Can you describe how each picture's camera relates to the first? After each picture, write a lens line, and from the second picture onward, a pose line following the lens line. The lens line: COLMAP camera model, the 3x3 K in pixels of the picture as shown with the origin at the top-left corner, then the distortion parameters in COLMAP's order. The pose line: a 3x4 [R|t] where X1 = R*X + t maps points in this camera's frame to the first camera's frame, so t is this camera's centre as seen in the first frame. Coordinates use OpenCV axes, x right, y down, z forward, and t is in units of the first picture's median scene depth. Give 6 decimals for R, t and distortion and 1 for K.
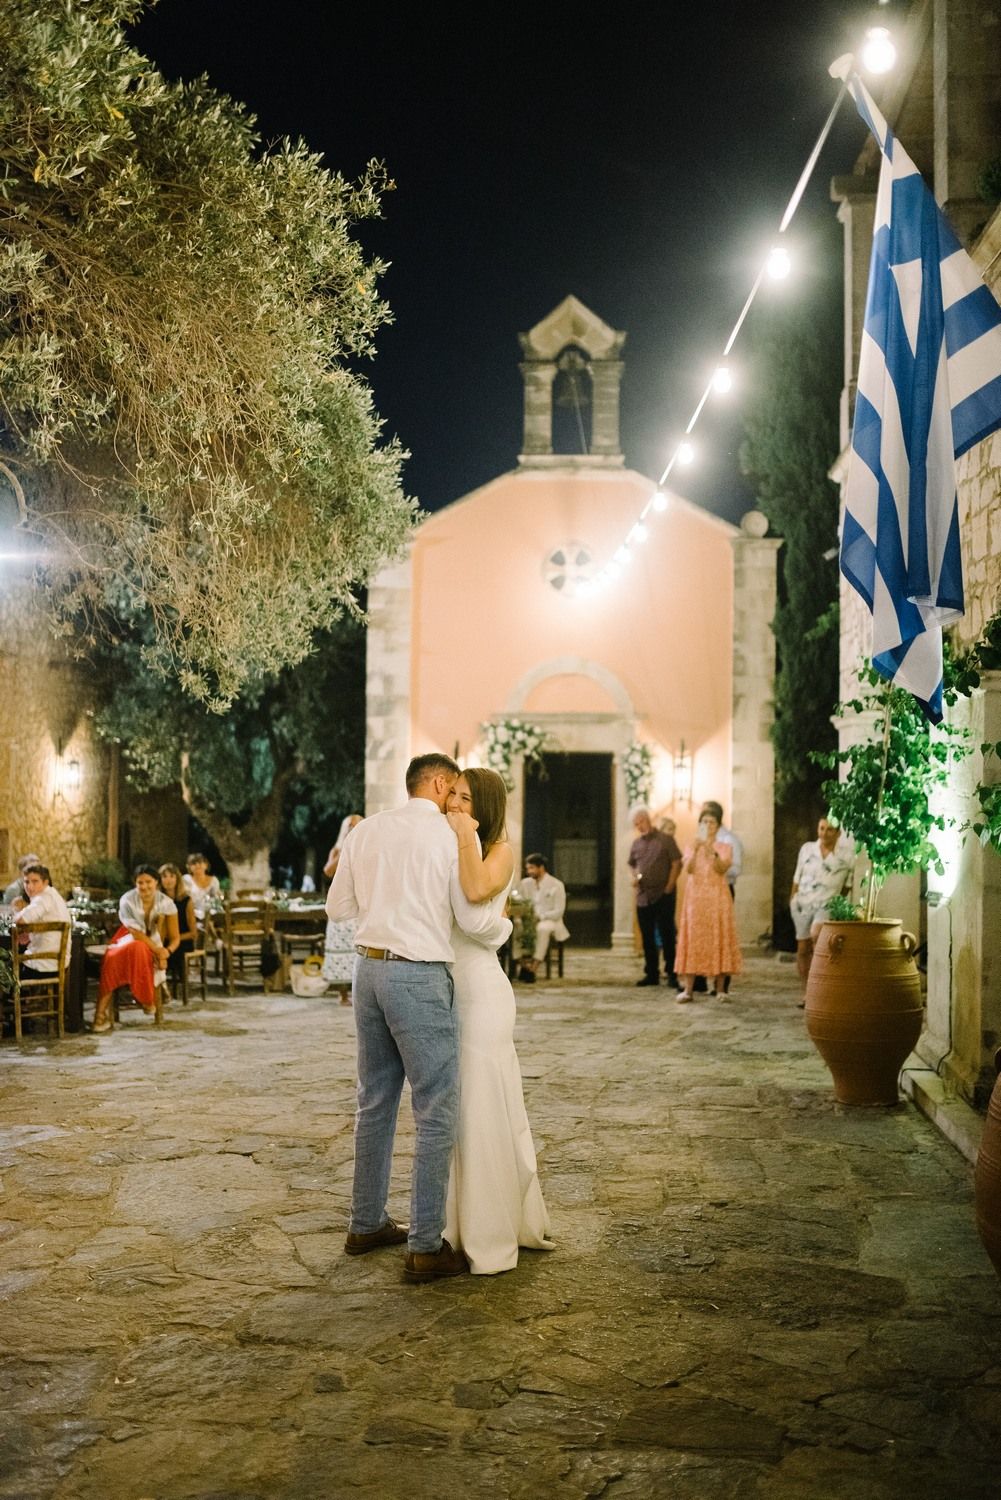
lens RADIAL K [[1431.5, 0, 502.4], [0, 1431.5, 752.1], [0, 0, 1]] dist [-0.022477, 0.000000]
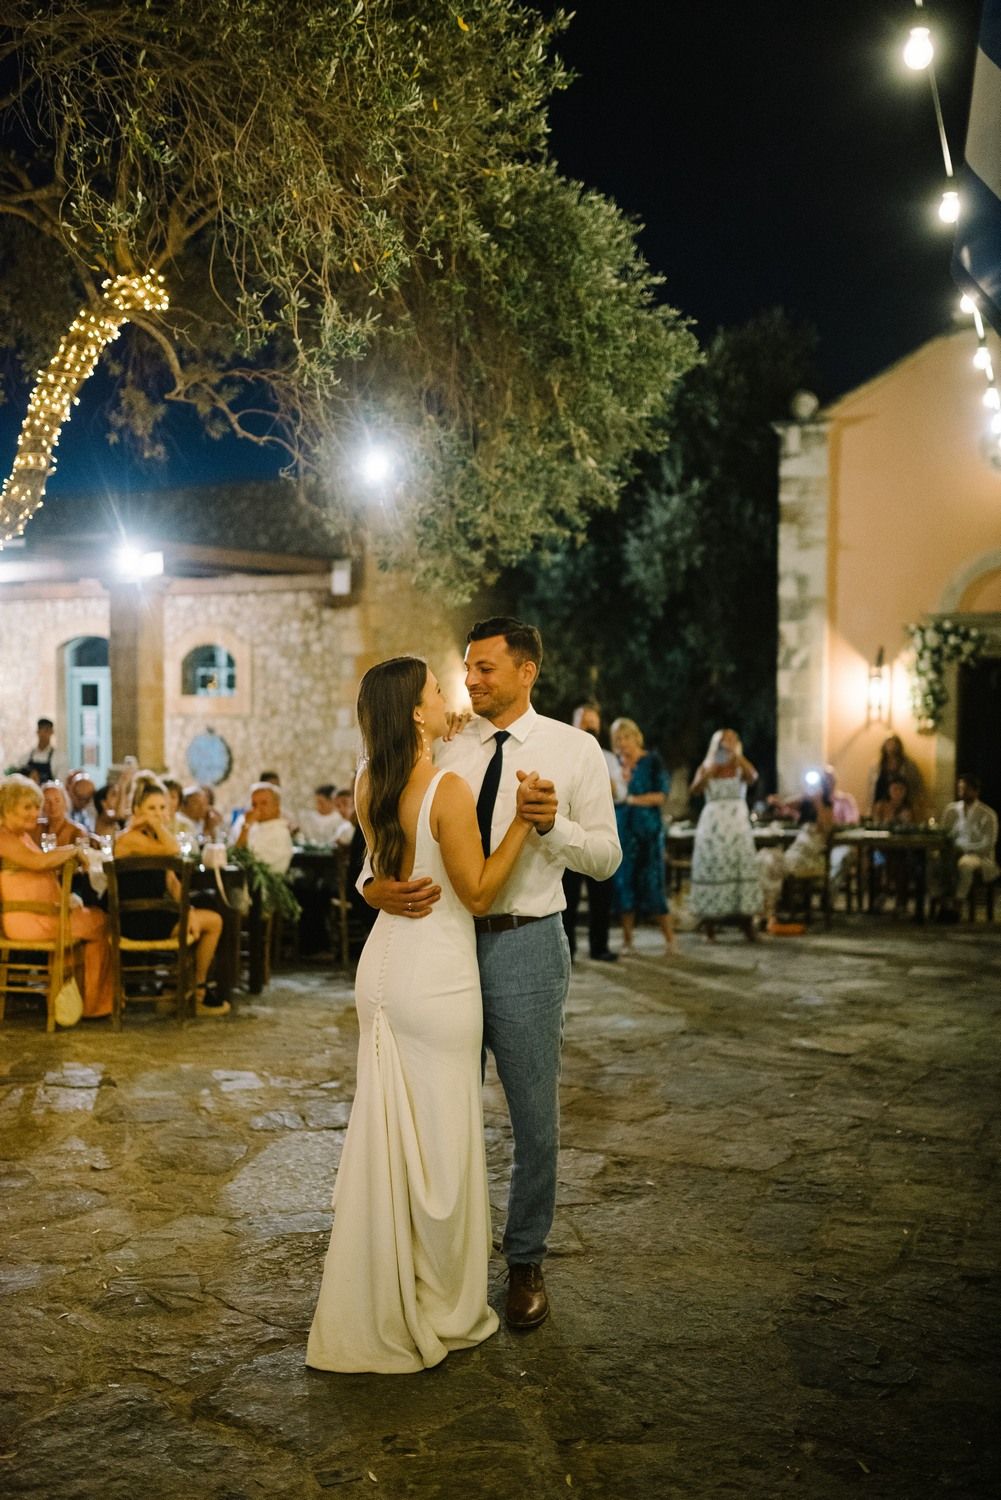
lens RADIAL K [[1431.5, 0, 498.1], [0, 1431.5, 749.1], [0, 0, 1]] dist [-0.022477, 0.000000]
pose [[0.935416, 0.007211, -0.353475, 0.067917], [0.012314, 0.998521, 0.052958, 0.006066], [0.353334, -0.053890, 0.933944, 0.105381]]
